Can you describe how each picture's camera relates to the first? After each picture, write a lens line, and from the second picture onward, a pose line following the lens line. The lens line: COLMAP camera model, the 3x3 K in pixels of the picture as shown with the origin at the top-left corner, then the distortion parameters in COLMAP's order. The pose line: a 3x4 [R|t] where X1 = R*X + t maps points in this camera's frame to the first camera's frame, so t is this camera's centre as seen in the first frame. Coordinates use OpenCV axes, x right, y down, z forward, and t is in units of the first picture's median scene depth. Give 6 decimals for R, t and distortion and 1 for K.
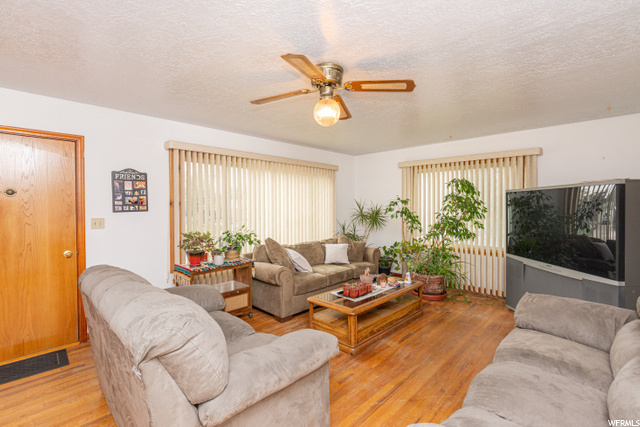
lens RADIAL K [[300.1, 0, 320.0], [0, 300.1, 213.5], [0, 0, 1]] dist [0.000176, 0.000099]
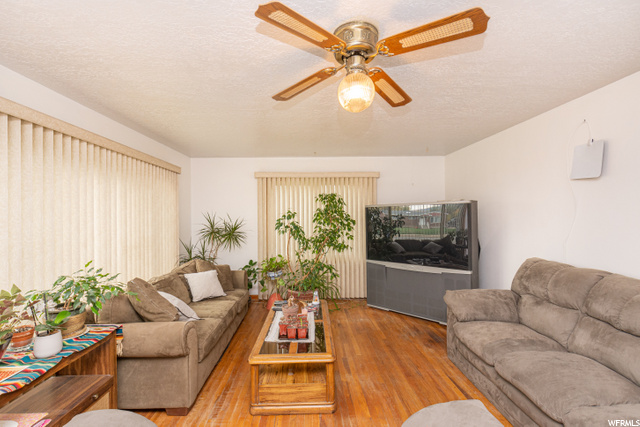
lens RADIAL K [[291.5, 0, 312.6], [0, 291.5, 216.0], [0, 0, 1]] dist [-0.001527, -0.000820]
pose [[0.694202, -0.002682, 0.719776, -0.327680], [0.028953, 0.999288, -0.024201, -0.014034], [-0.719198, 0.037640, 0.693785, 0.352156]]
